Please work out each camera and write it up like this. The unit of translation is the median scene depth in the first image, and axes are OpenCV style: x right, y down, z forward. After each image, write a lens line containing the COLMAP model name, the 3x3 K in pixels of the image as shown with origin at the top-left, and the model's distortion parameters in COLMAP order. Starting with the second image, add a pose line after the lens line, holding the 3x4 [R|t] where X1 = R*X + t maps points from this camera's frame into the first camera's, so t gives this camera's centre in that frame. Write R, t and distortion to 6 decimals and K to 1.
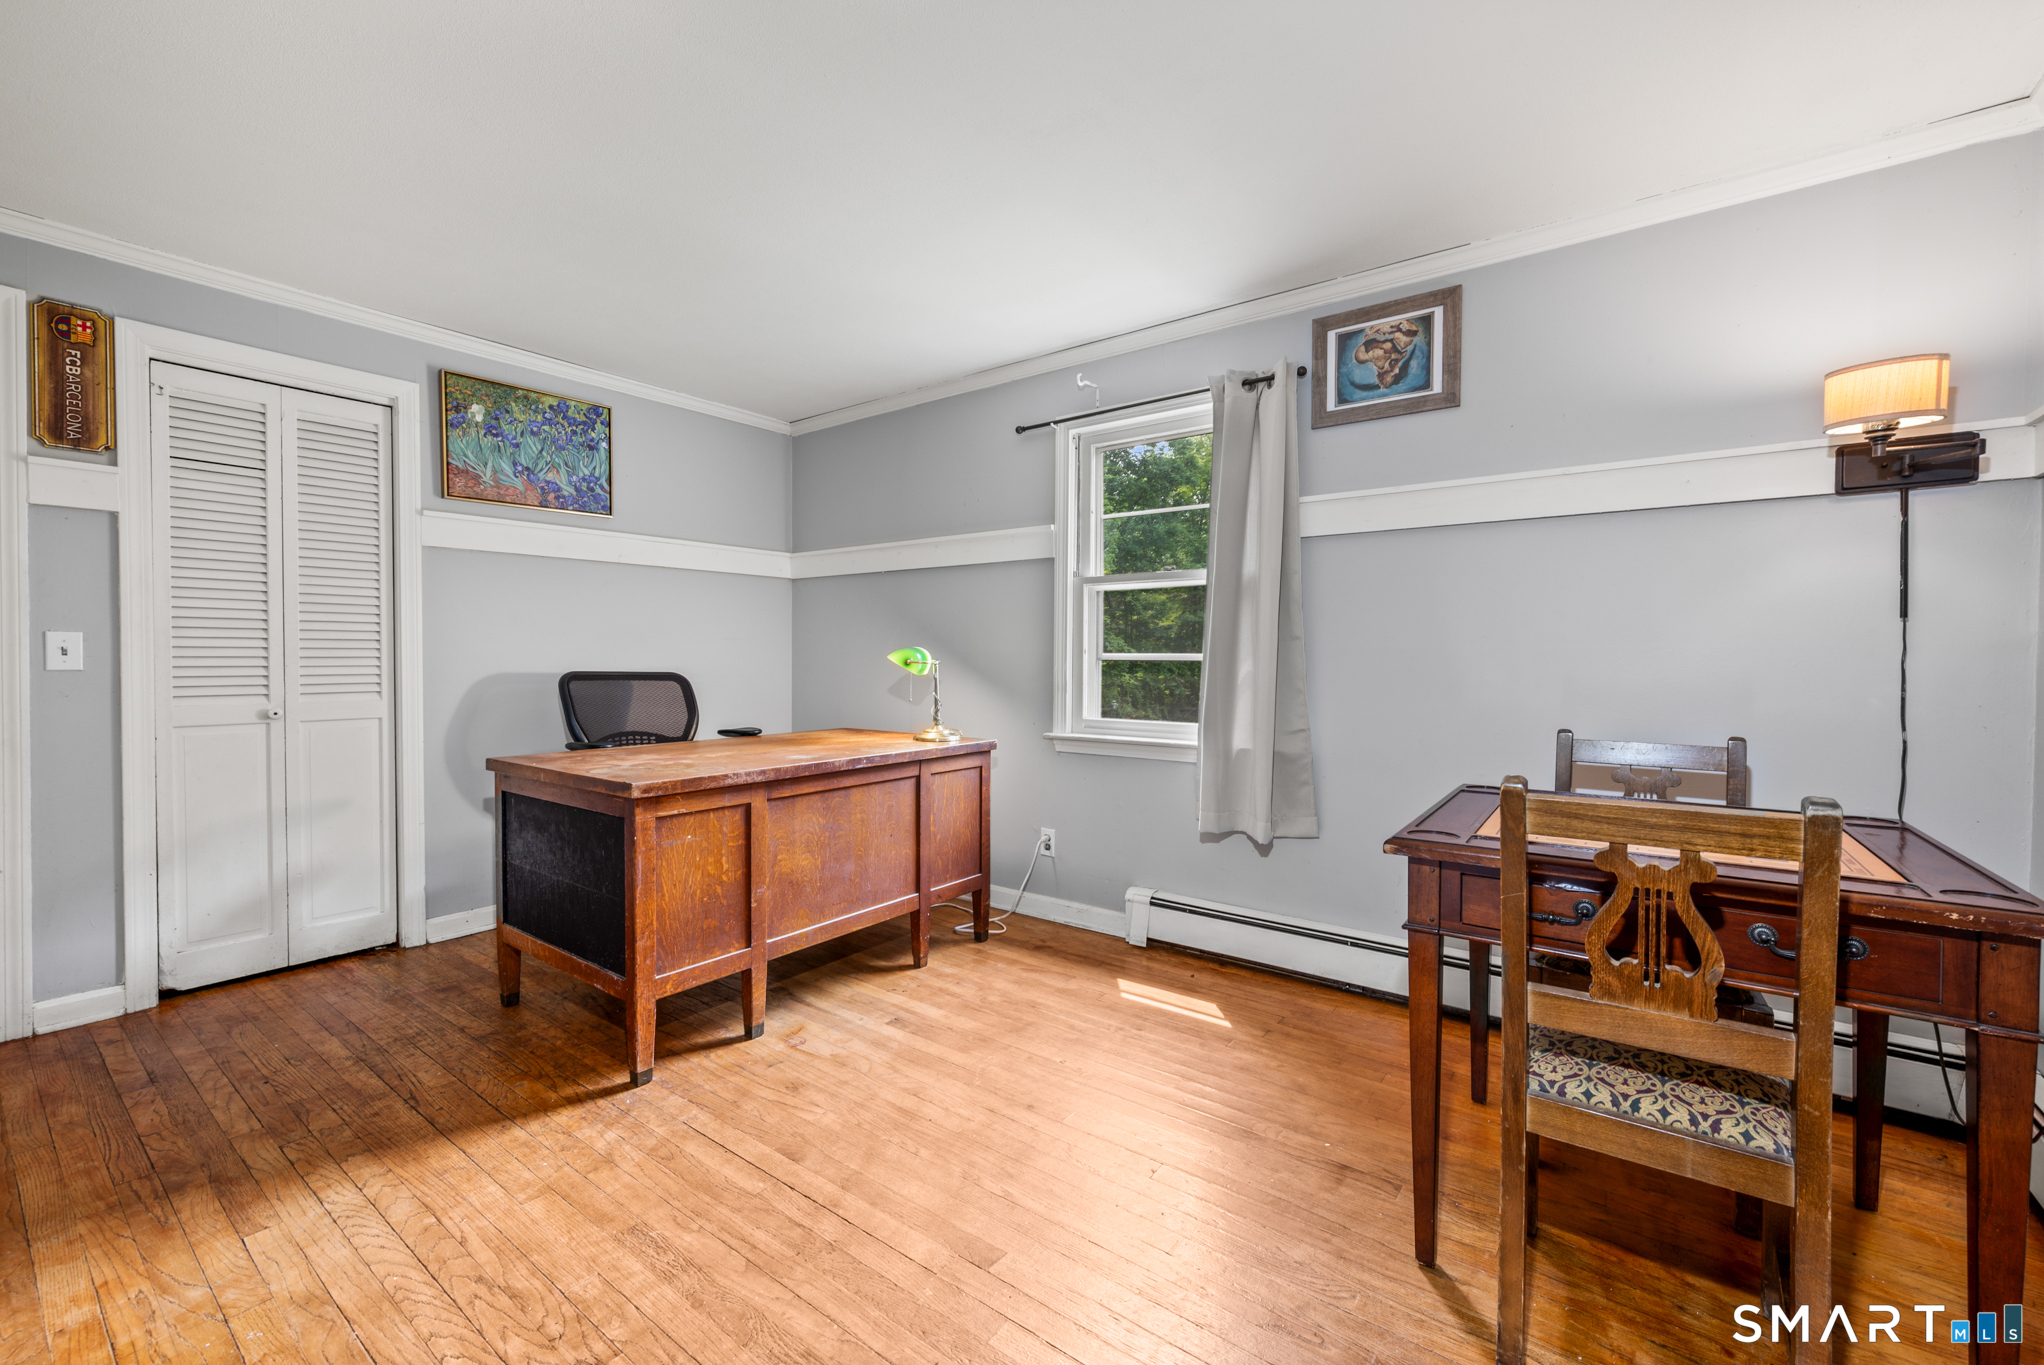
lens RADIAL K [[798.7, 0, 1024.3], [0, 798.7, 669.5], [0, 0, 1]] dist [-0.001218, -0.000031]
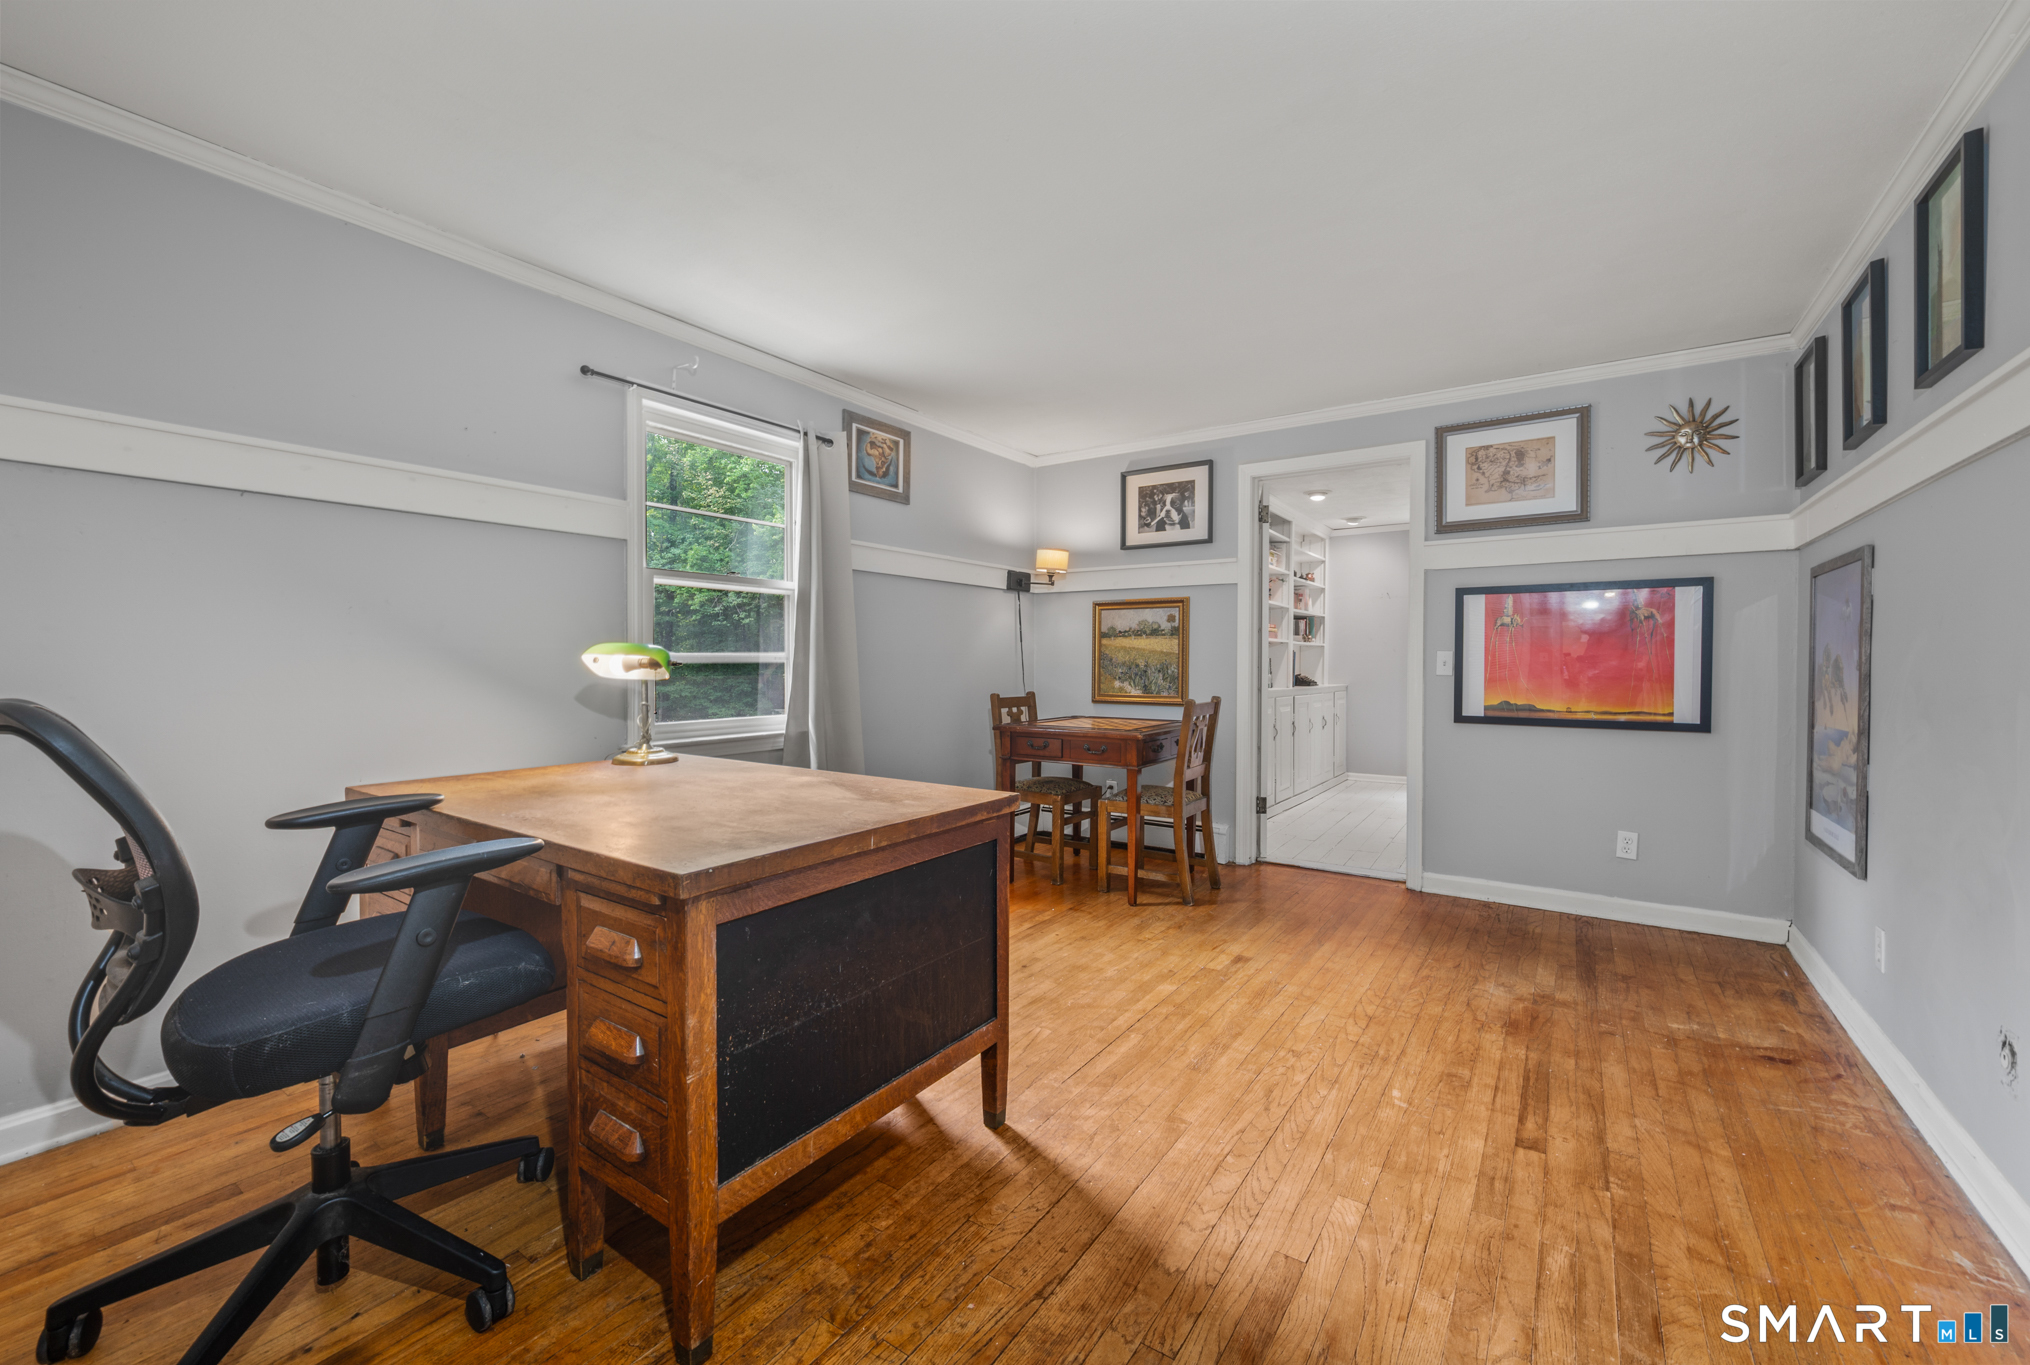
lens RADIAL K [[776.4, 0, 1050.6], [0, 776.4, 669.2], [0, 0, 1]] dist [-0.011088, -0.000024]
pose [[-0.028634, -0.018825, 0.999413, -1.354264], [0.004281, 0.999811, 0.018956, -0.023860], [-0.999581, 0.004821, -0.028548, 0.951146]]
